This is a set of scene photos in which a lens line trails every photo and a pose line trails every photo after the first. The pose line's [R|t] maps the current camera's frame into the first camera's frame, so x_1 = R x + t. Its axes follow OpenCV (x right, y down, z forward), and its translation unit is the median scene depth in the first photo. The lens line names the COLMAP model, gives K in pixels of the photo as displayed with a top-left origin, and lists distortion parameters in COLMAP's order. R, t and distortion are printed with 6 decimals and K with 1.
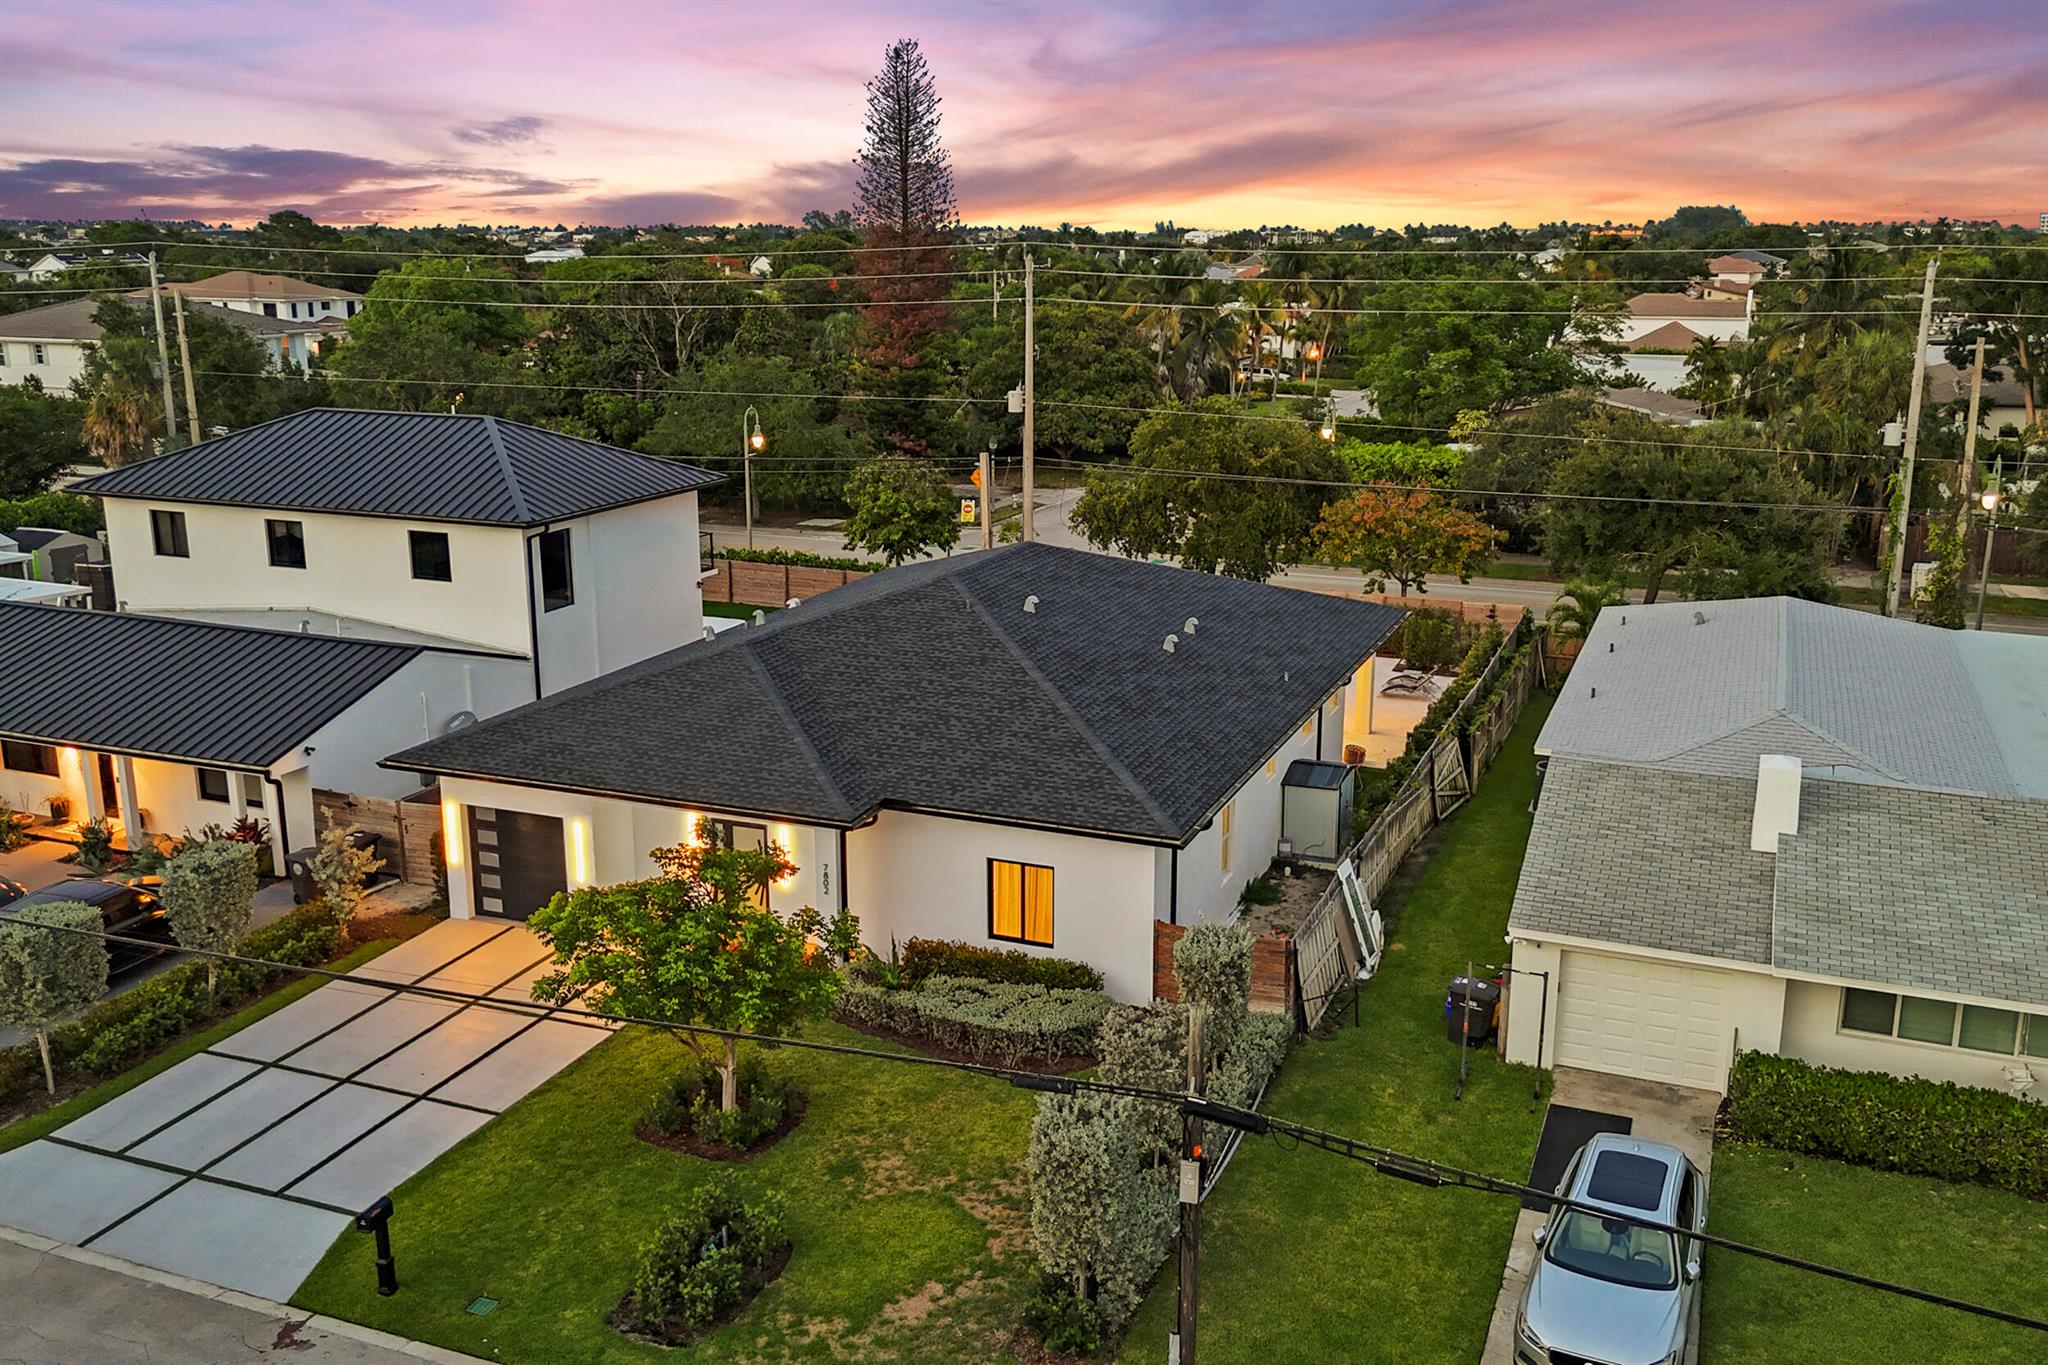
lens RADIAL K [[1791.3, 0, 1024.0], [0, 1791.3, 682.5], [0, 0, 1]] dist [0.041681, -0.001206]
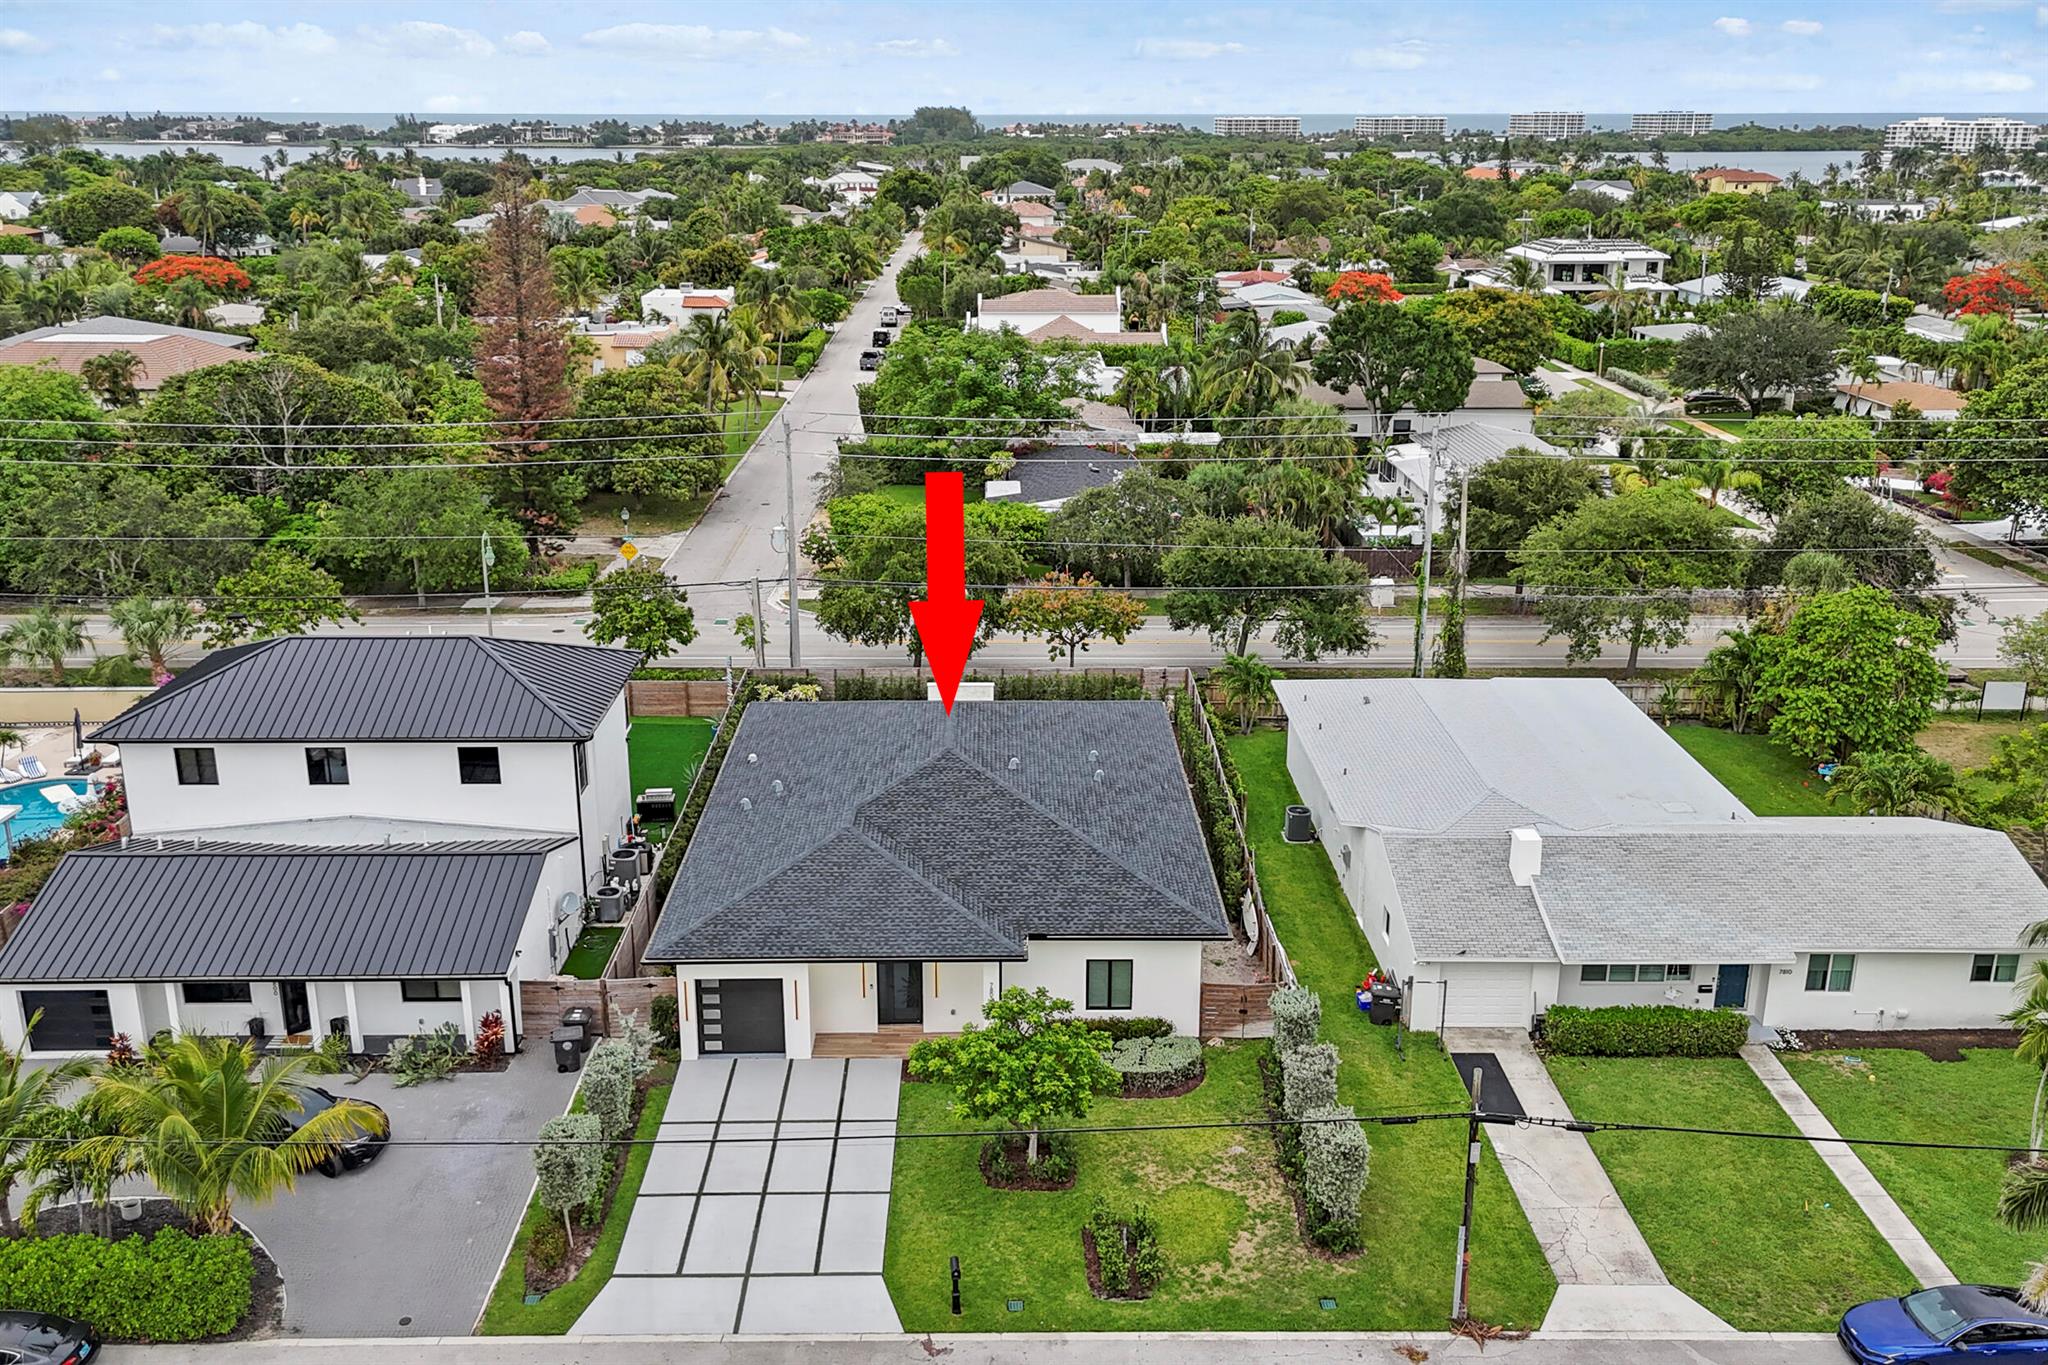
lens RADIAL K [[1783.0, 0, 1024.0], [0, 1783.0, 682.5], [0, 0, 1]] dist [0.072406, -0.009229]
pose [[0.919527, -0.116108, 0.375486, -0.622266], [0.093169, 0.992531, 0.078748, -0.265548], [-0.381825, -0.037427, 0.923476, -0.389420]]
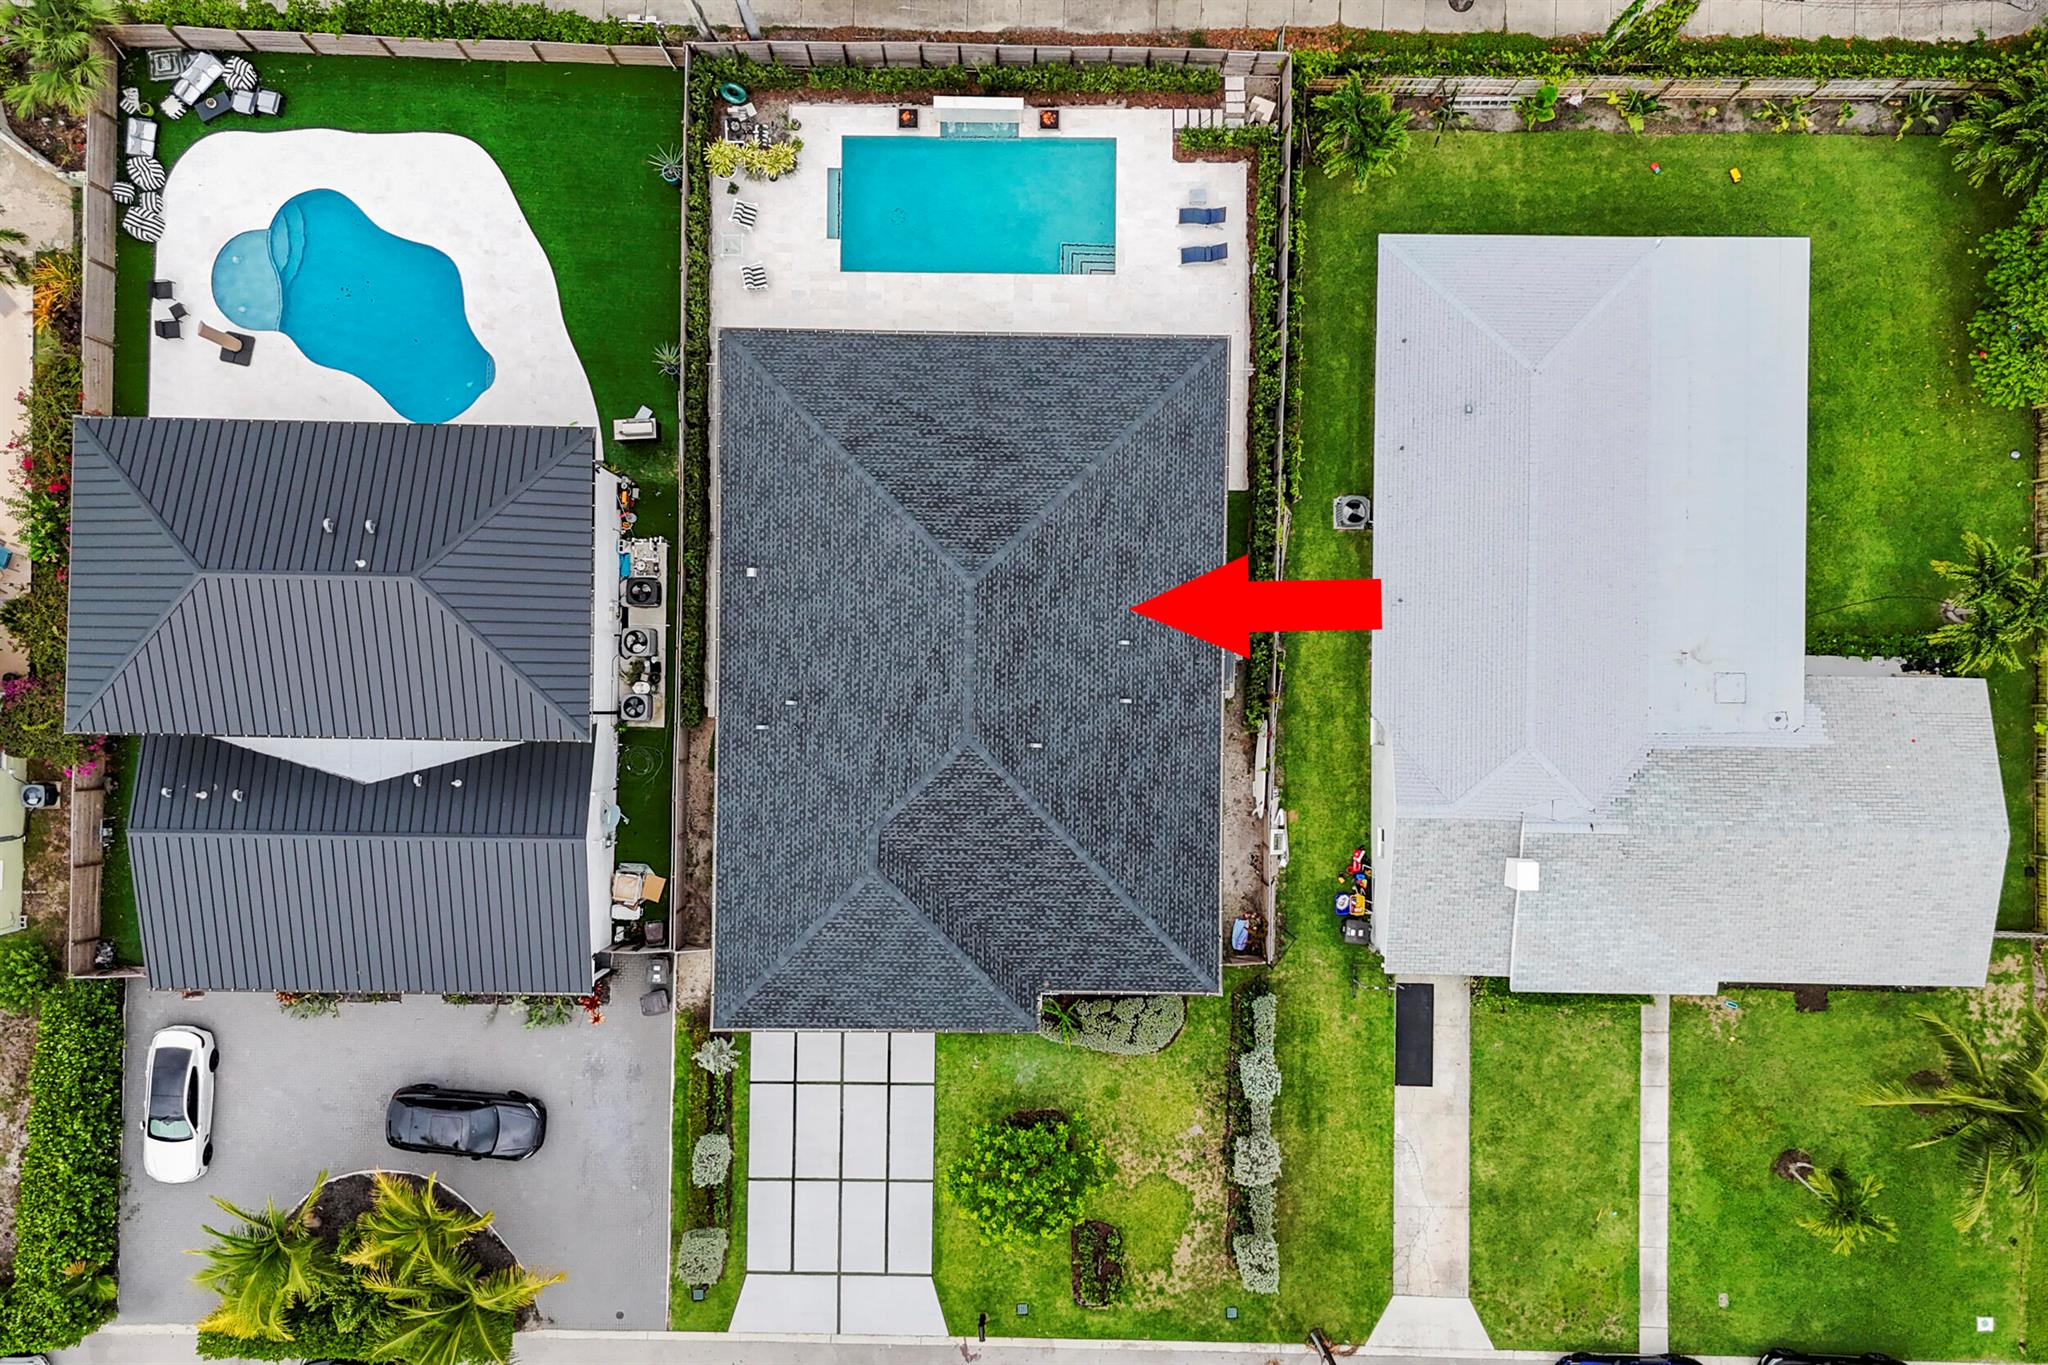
lens RADIAL K [[1783.0, 0, 1024.0], [0, 1783.0, 682.5], [0, 0, 1]] dist [0.072406, -0.009229]
pose [[0.930303, -0.366690, 0.008593, 0.001351], [0.084922, 0.238120, 0.967516, -1.667959], [-0.356825, -0.899354, 0.252664, 0.835628]]
